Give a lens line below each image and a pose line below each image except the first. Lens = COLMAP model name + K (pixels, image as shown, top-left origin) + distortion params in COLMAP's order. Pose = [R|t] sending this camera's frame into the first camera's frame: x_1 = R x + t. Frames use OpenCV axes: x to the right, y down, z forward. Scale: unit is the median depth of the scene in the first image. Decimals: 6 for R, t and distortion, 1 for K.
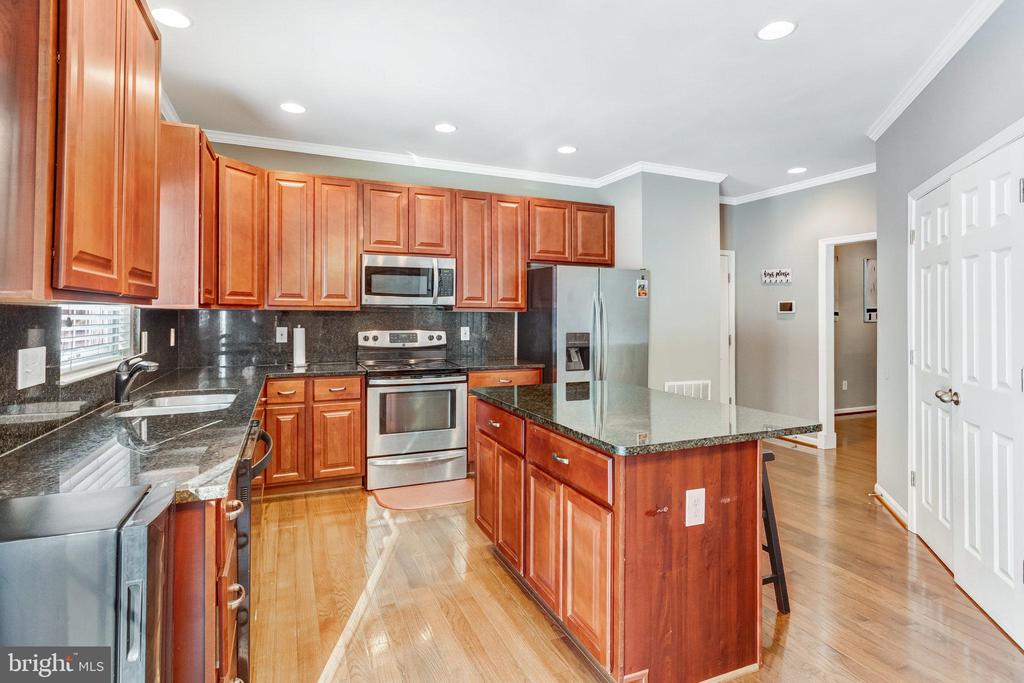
lens RADIAL K [[515.1, 0, 511.0], [0, 515.1, 312.2], [0, 0, 1]] dist [-0.016460, 0.000670]
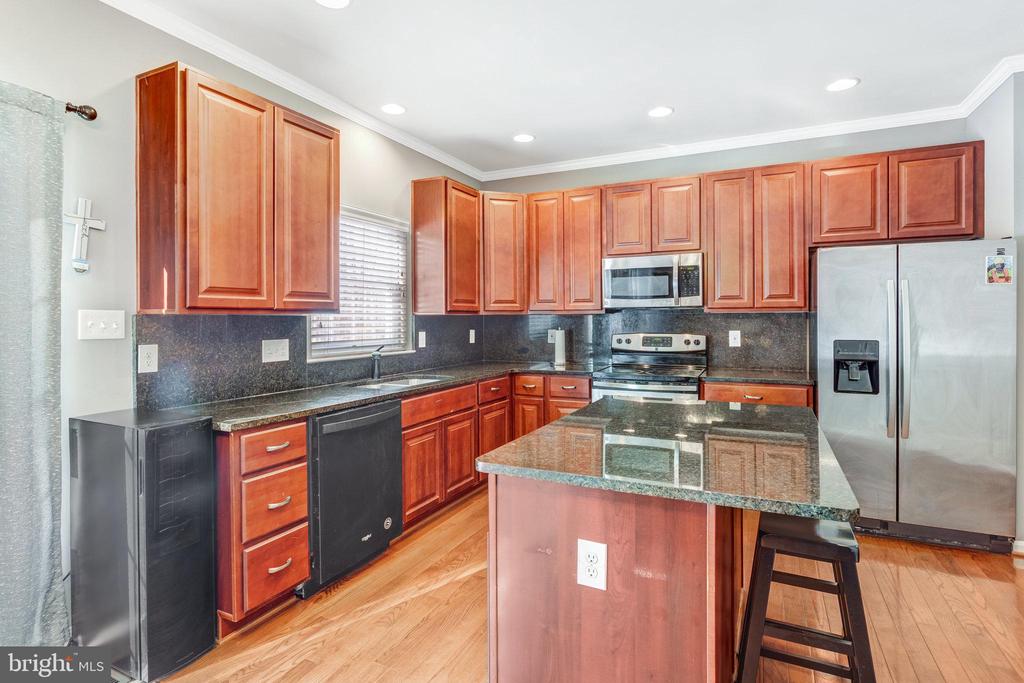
lens RADIAL K [[530.2, 0, 510.3], [0, 530.2, 323.0], [0, 0, 1]] dist [-0.002616, 0.001159]
pose [[0.650939, -0.001578, -0.759129, 0.368934], [0.013632, 0.999861, 0.009610, 0.002511], [0.759008, -0.016604, 0.650870, 0.162101]]
